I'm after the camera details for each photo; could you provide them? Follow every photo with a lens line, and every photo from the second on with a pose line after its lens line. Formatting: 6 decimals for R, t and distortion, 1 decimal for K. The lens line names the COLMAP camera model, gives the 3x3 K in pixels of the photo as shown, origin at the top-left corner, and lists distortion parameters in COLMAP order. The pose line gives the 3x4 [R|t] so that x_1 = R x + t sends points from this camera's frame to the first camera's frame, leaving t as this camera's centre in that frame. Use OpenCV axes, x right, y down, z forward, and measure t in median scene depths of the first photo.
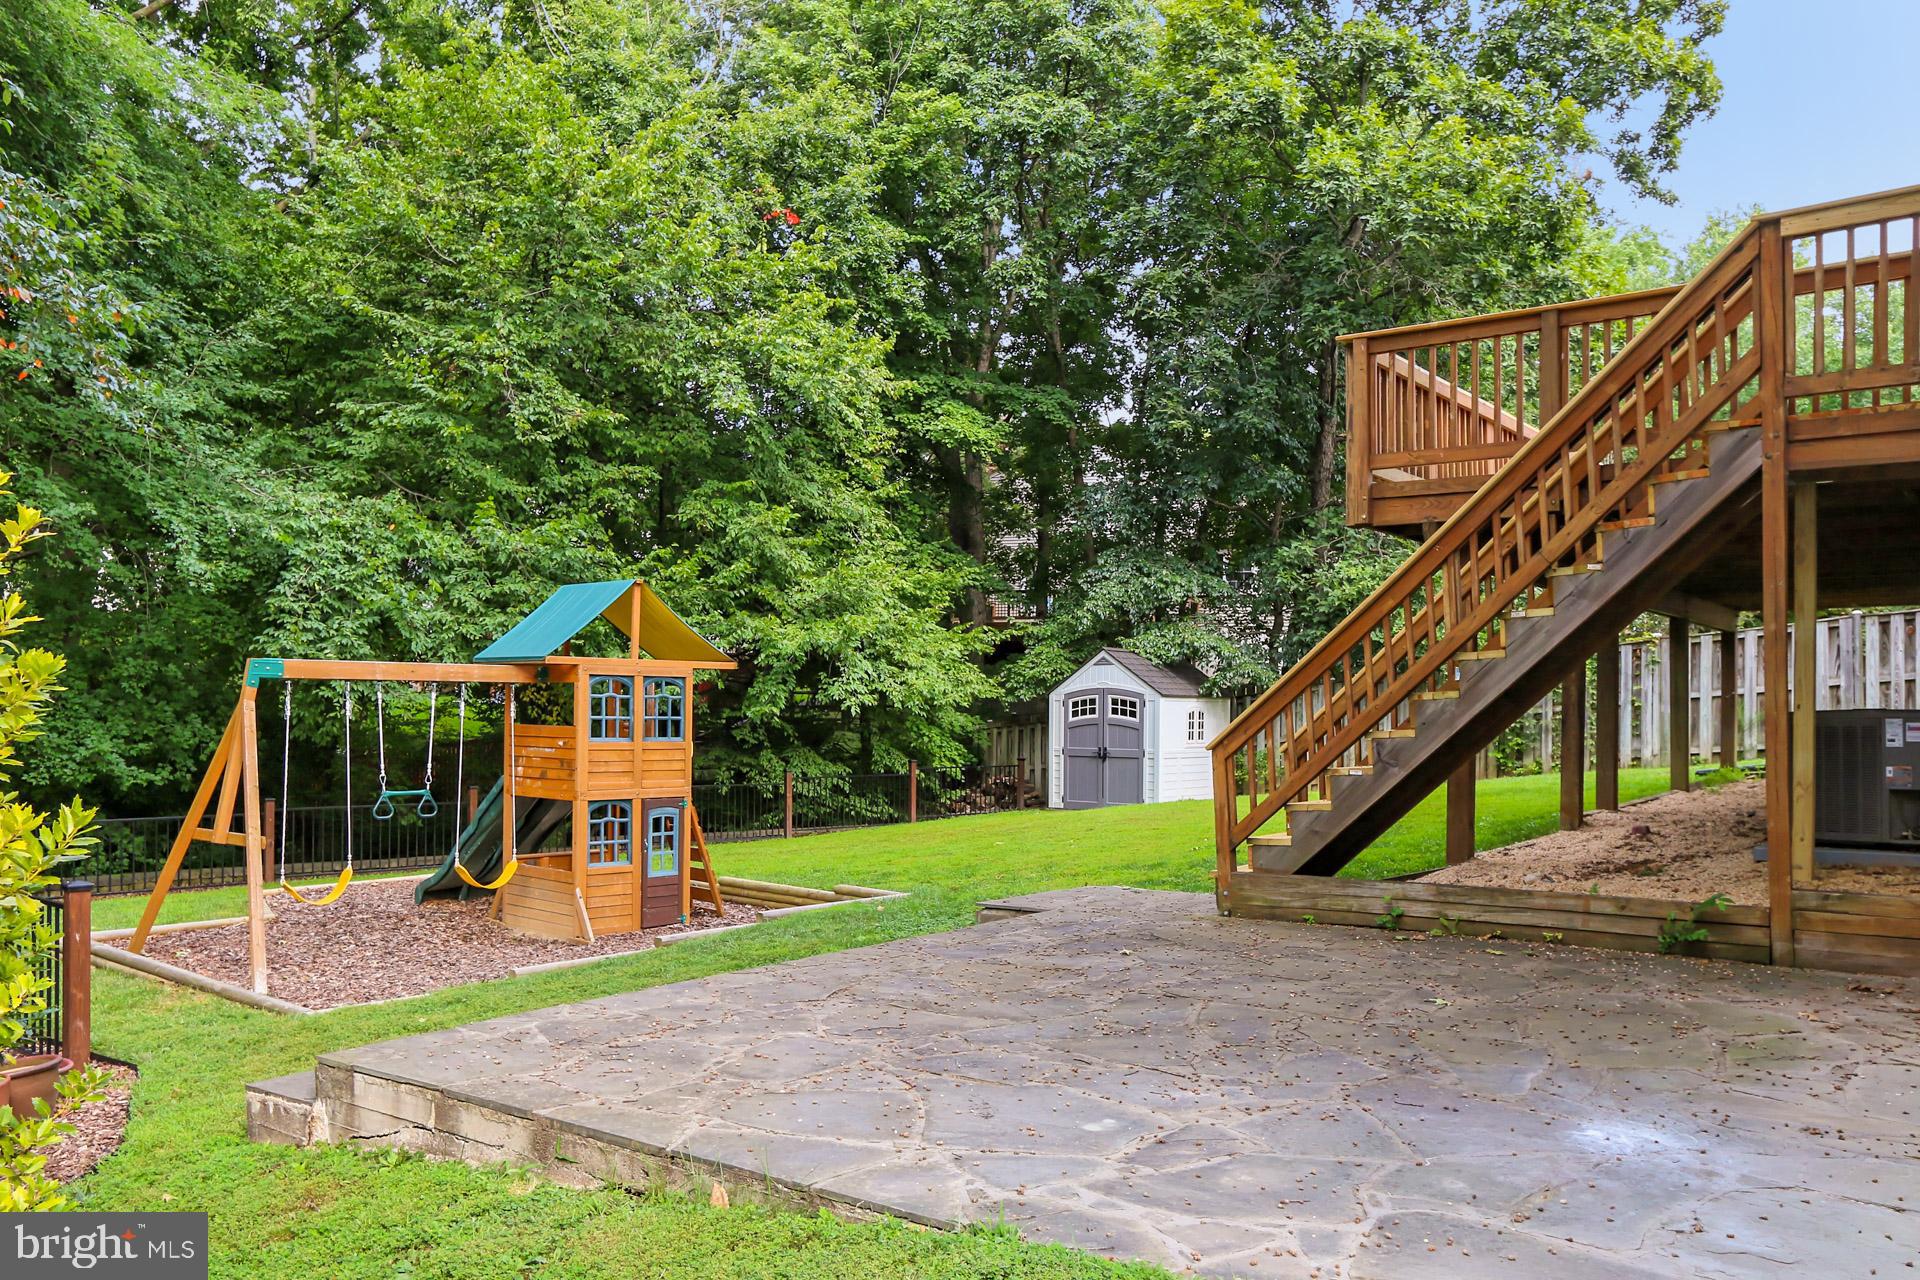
lens RADIAL K [[1451.1, 0, 944.7], [0, 1451.1, 712.0], [0, 0, 1]] dist [0.004382, -0.003799]
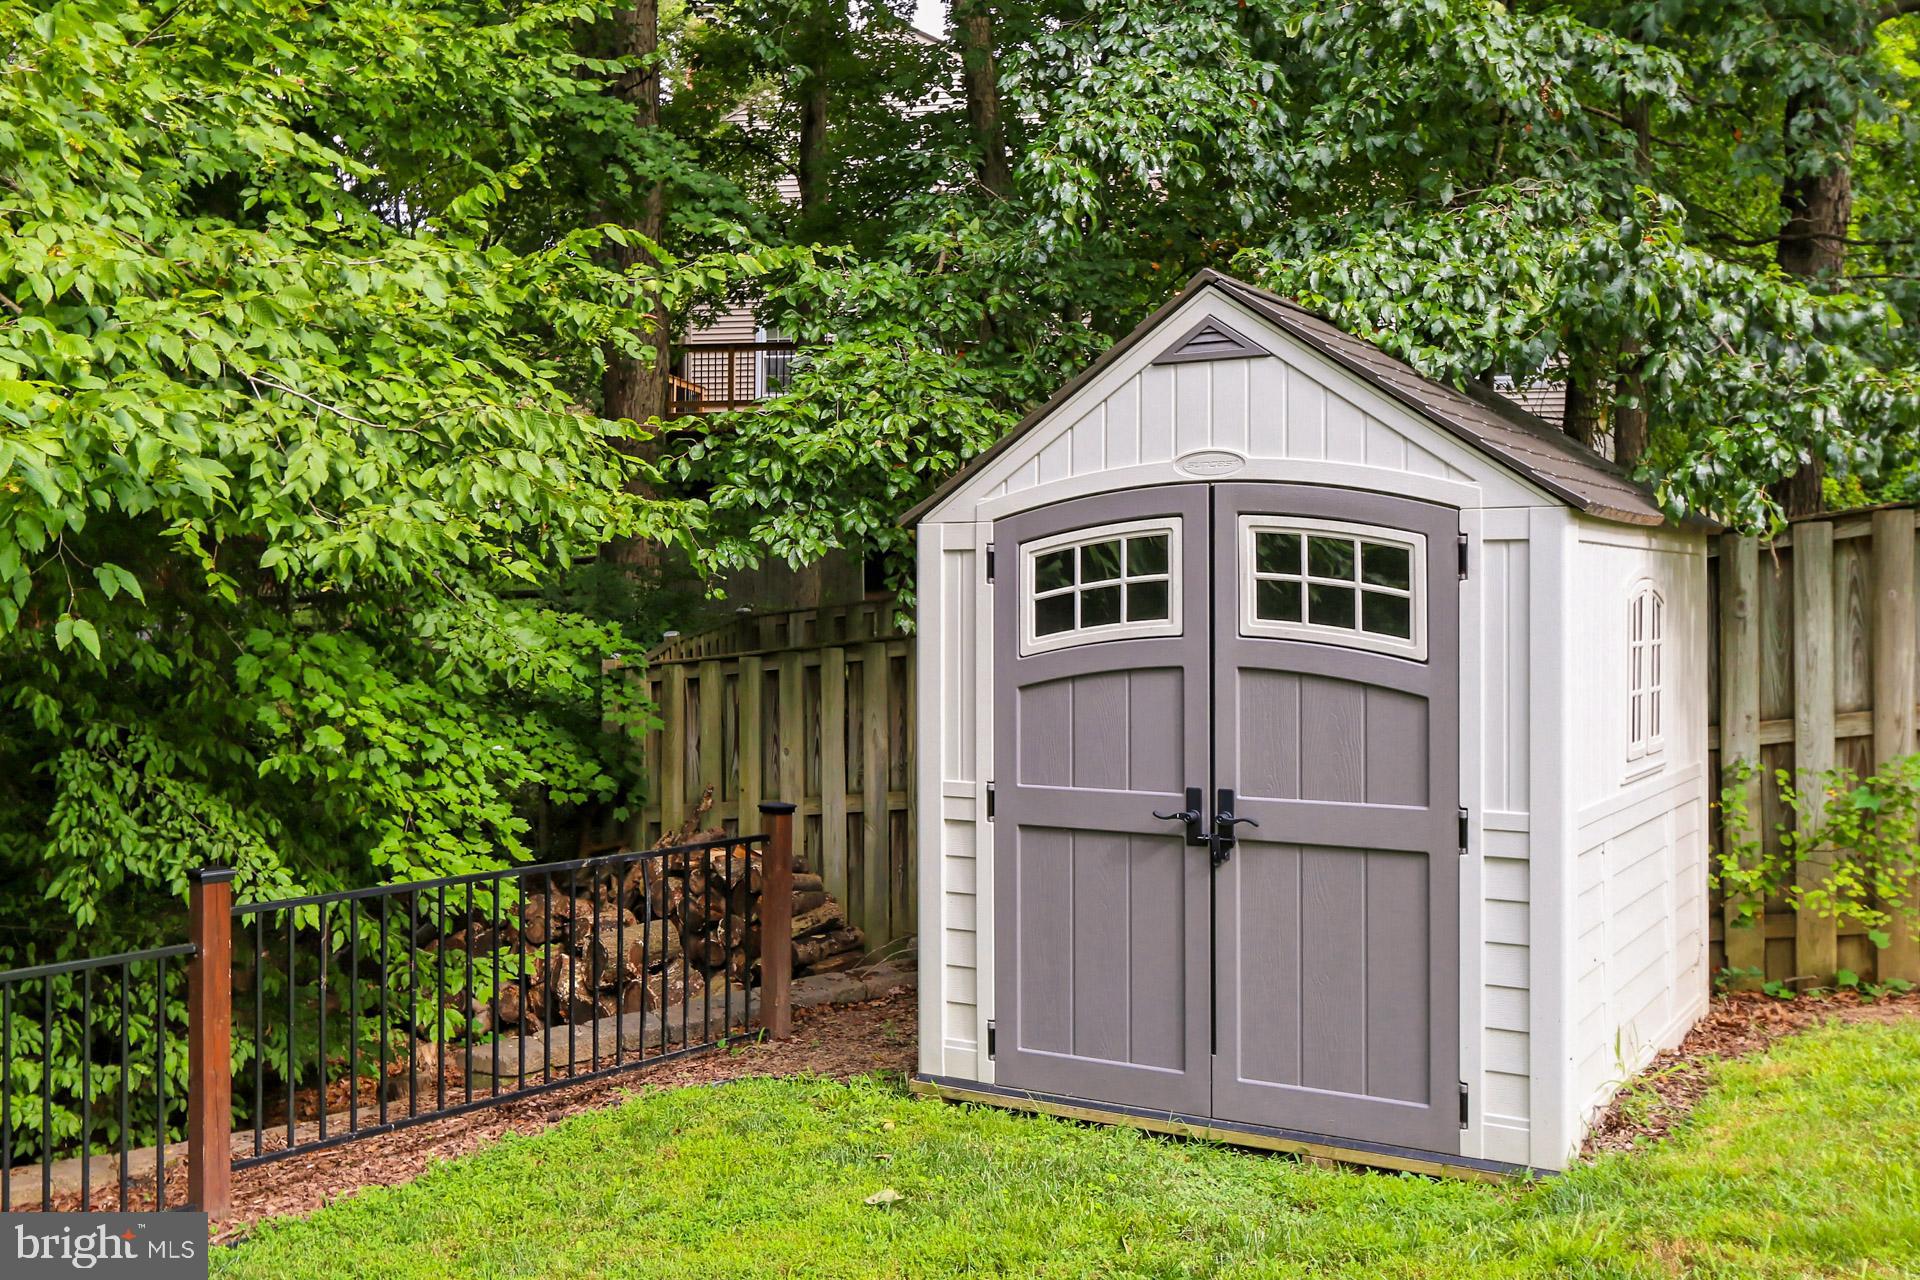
lens RADIAL K [[1949.0, 0, 959.3], [0, 1949.0, 635.4], [0, 0, 1]] dist [0.016881, 0.000000]
pose [[0.987613, -0.007595, 0.156727, 0.034885], [0.005211, 0.999865, 0.015613, -0.000251], [-0.156824, -0.014603, 0.987519, 0.735512]]
